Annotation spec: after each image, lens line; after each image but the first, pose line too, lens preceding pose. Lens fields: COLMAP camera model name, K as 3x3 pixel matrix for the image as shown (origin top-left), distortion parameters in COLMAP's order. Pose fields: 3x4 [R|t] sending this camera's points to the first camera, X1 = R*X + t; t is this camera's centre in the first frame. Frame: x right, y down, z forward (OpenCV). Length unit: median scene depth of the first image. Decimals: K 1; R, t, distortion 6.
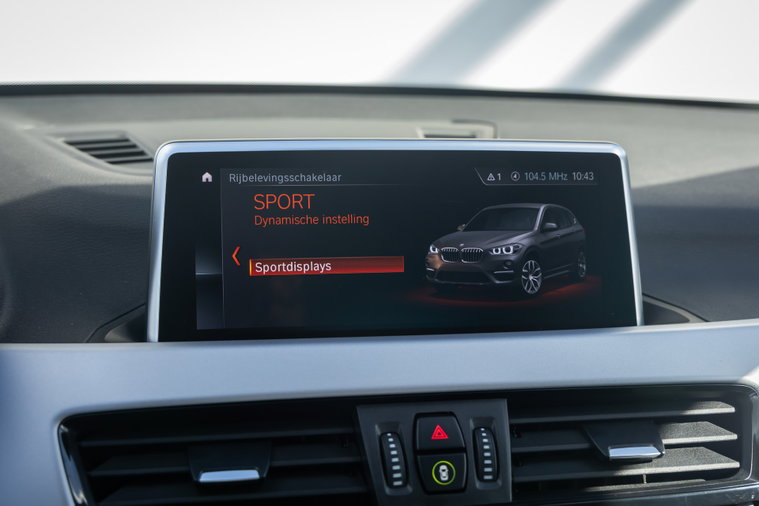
lens RADIAL K [[1042.5, 0, 382.4], [0, 1042.5, 254.2], [0, 0, 1]] dist [0.017114, 0.000000]
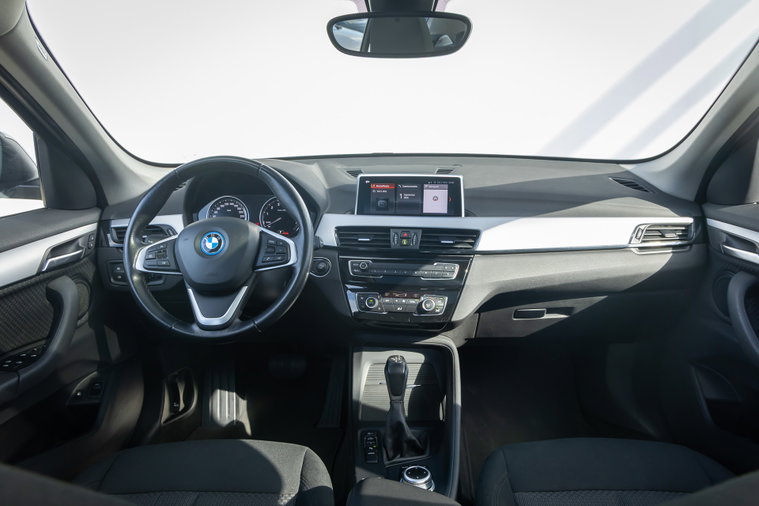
lens RADIAL K [[525.6, 0, 376.4], [0, 525.6, 256.3], [0, 0, 1]] dist [0.039391, 0.008249]
pose [[0.942985, 0.068649, -0.325678, 0.708991], [-0.038791, 0.994498, 0.097310, 0.032171], [0.330567, -0.079129, 0.940460, -1.342954]]
